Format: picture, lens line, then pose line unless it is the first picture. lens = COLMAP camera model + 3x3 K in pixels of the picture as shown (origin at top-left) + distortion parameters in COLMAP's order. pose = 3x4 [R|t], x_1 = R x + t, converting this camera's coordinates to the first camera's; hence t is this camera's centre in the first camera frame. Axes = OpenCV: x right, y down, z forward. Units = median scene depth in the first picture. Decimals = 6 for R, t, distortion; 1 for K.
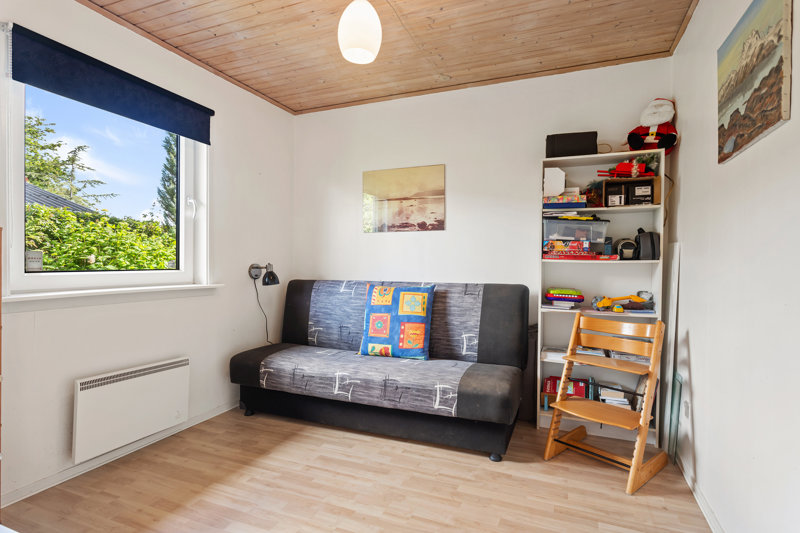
lens RADIAL K [[418.8, 0, 404.2], [0, 418.8, 264.7], [0, 0, 1]] dist [-0.000289, 0.000212]
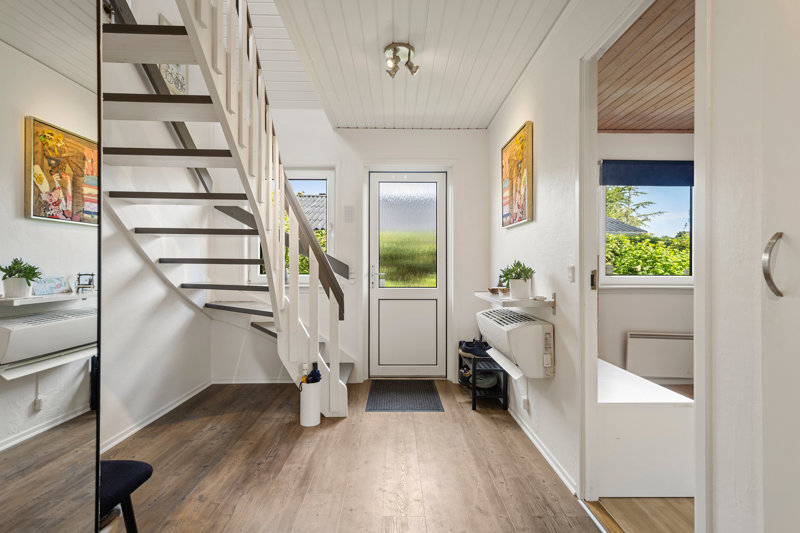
lens RADIAL K [[418.8, 0, 404.2], [0, 418.8, 264.7], [0, 0, 1]] dist [-0.000289, 0.000212]
pose [[0.396591, -0.011126, -0.917928, 0.264717], [-0.011236, 0.999793, -0.016973, 0.007476], [0.917927, 0.017045, 0.396384, -0.325240]]
